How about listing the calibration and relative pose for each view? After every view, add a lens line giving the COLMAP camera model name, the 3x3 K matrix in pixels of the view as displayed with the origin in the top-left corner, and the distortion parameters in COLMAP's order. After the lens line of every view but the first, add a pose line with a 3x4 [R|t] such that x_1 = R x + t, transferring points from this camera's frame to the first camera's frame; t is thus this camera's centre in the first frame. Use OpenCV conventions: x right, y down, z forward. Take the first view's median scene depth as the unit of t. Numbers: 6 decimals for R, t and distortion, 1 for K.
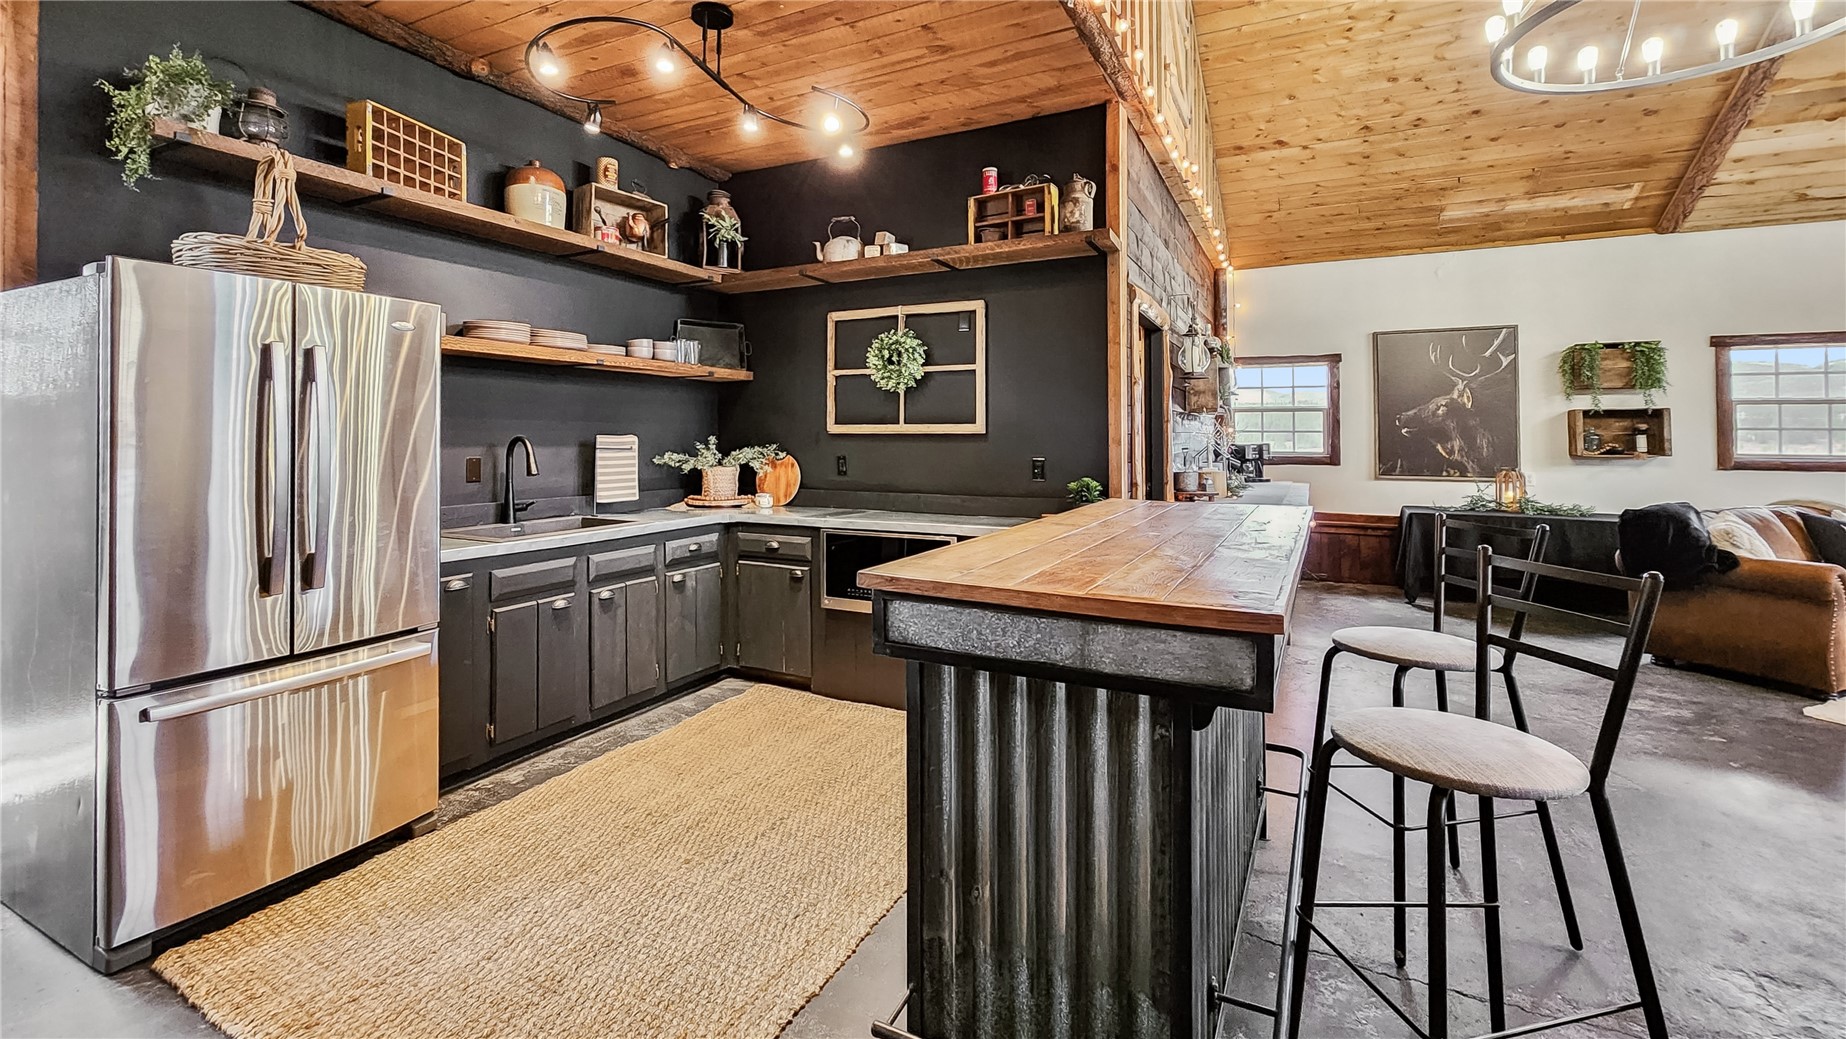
lens RADIAL K [[799.9, 0, 919.4], [0, 799.9, 505.5], [0, 0, 1]] dist [-0.007605, 0.000525]
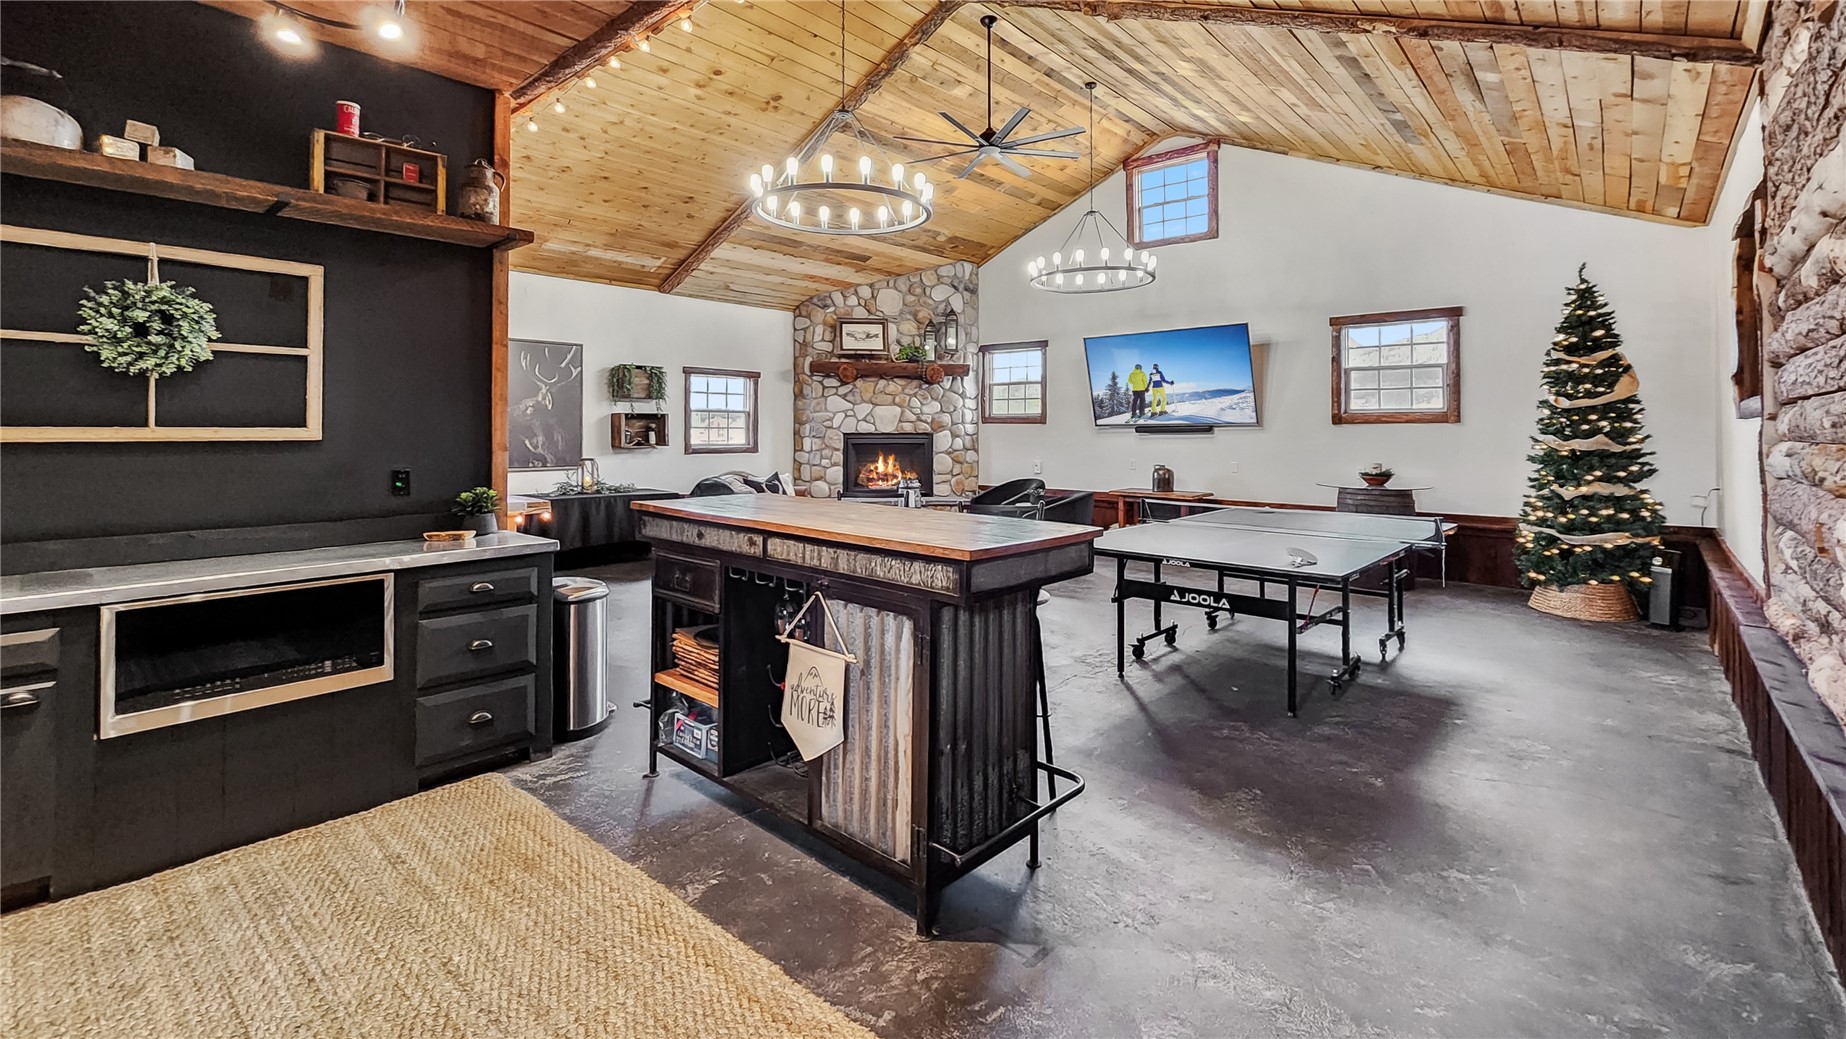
lens RADIAL K [[799.9, 0, 919.4], [0, 799.9, 505.5], [0, 0, 1]] dist [-0.007605, 0.000525]
pose [[0.252520, -0.091875, 0.963220, -0.480864], [0.073423, 0.994431, 0.075603, -0.041295], [-0.964802, 0.051631, 0.257860, 0.241364]]
